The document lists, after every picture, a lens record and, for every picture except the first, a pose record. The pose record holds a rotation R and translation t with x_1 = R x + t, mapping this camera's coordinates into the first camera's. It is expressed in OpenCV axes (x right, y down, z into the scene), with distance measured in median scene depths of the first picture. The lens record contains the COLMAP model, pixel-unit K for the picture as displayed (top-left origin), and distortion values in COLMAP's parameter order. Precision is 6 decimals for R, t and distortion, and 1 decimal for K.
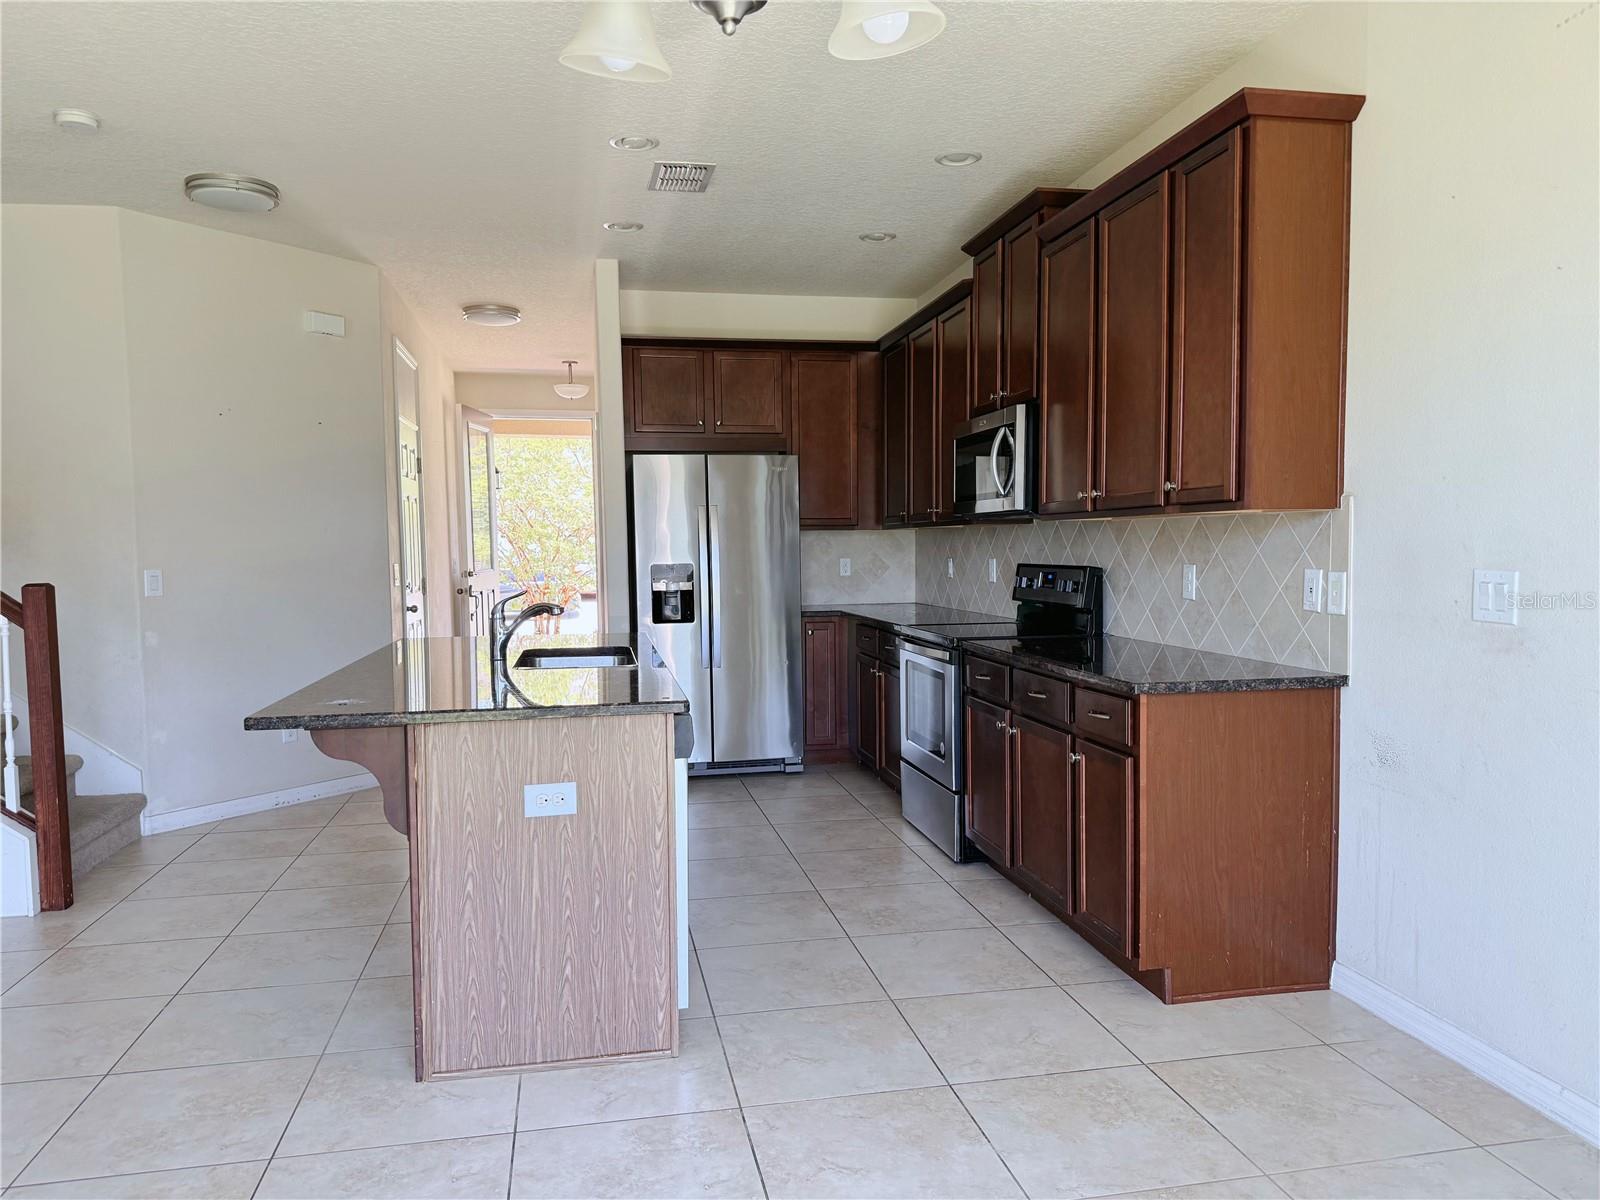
lens RADIAL K [[1123.1, 0, 795.7], [0, 1123.1, 614.7], [0, 0, 1]] dist [0.112892, -0.174785]
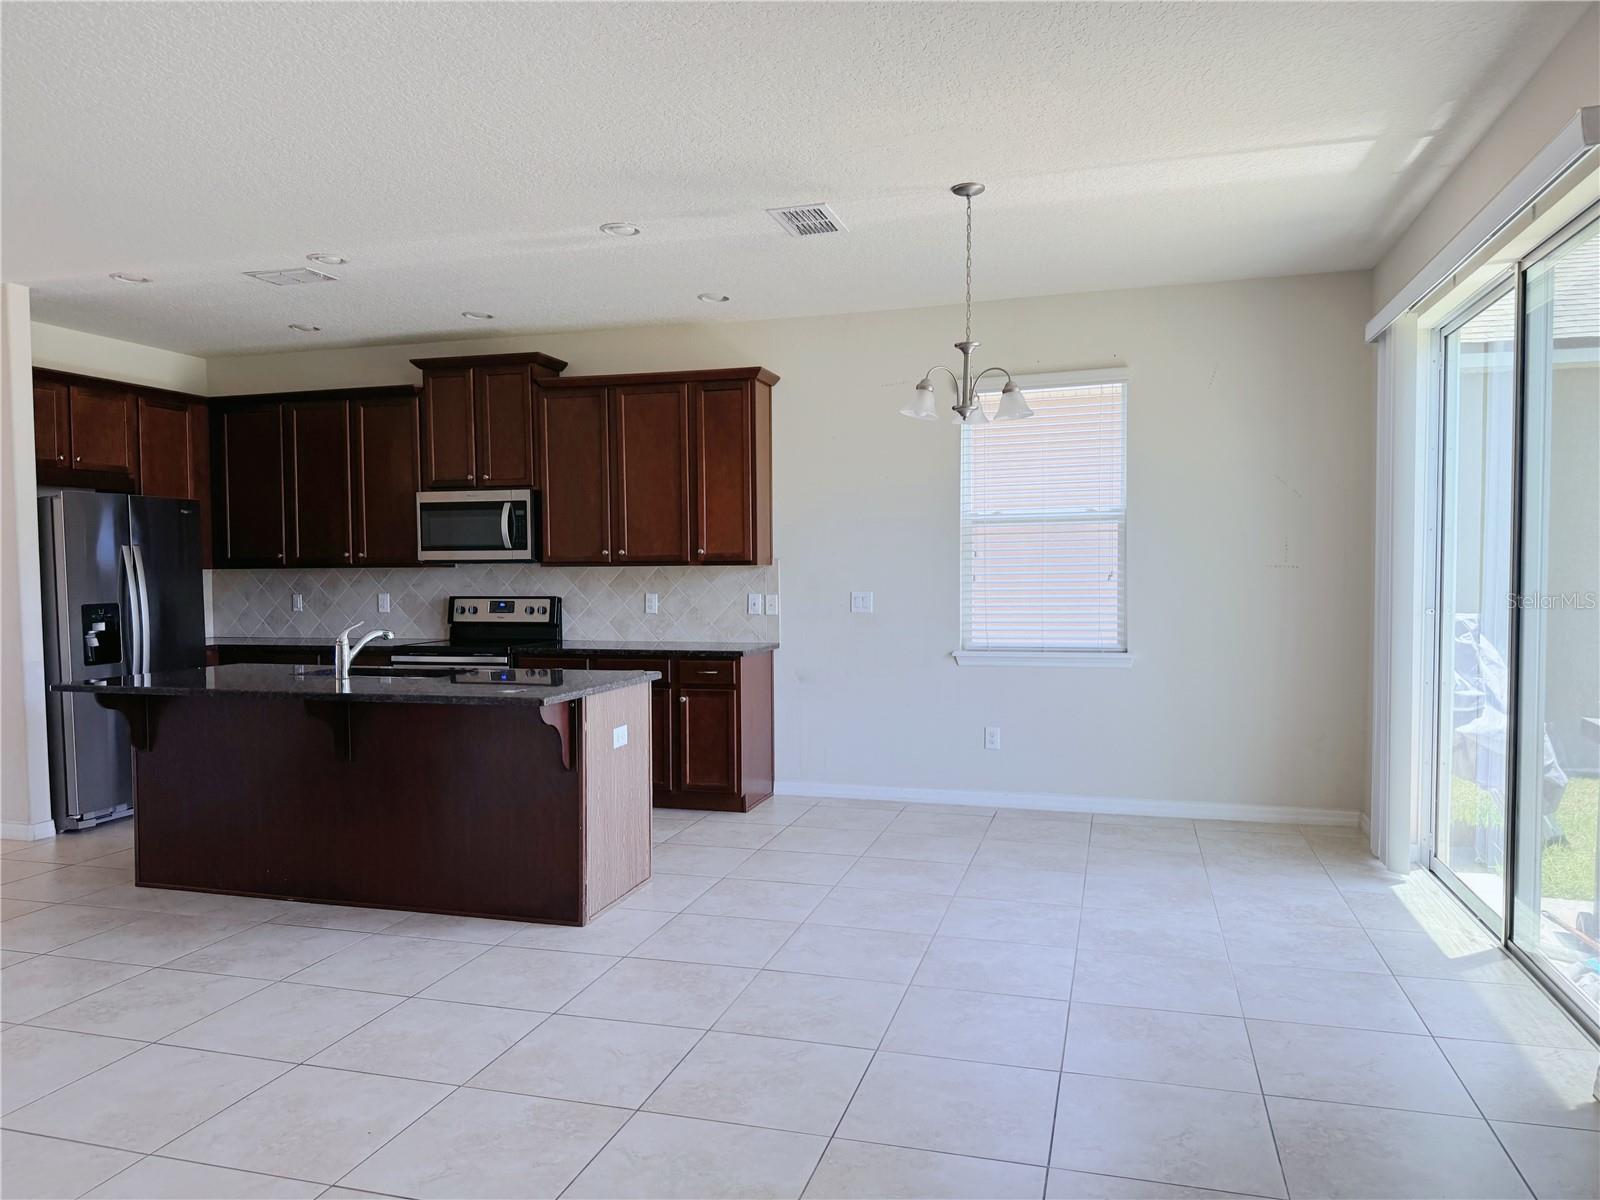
lens RADIAL K [[1123.1, 0, 795.7], [0, 1123.1, 614.7], [0, 0, 1]] dist [0.112892, -0.174785]
pose [[0.459542, -0.030134, 0.887645, -1.110577], [0.059678, 0.998213, 0.002993, -0.003537], [-0.886149, 0.051597, 0.460519, 0.001127]]
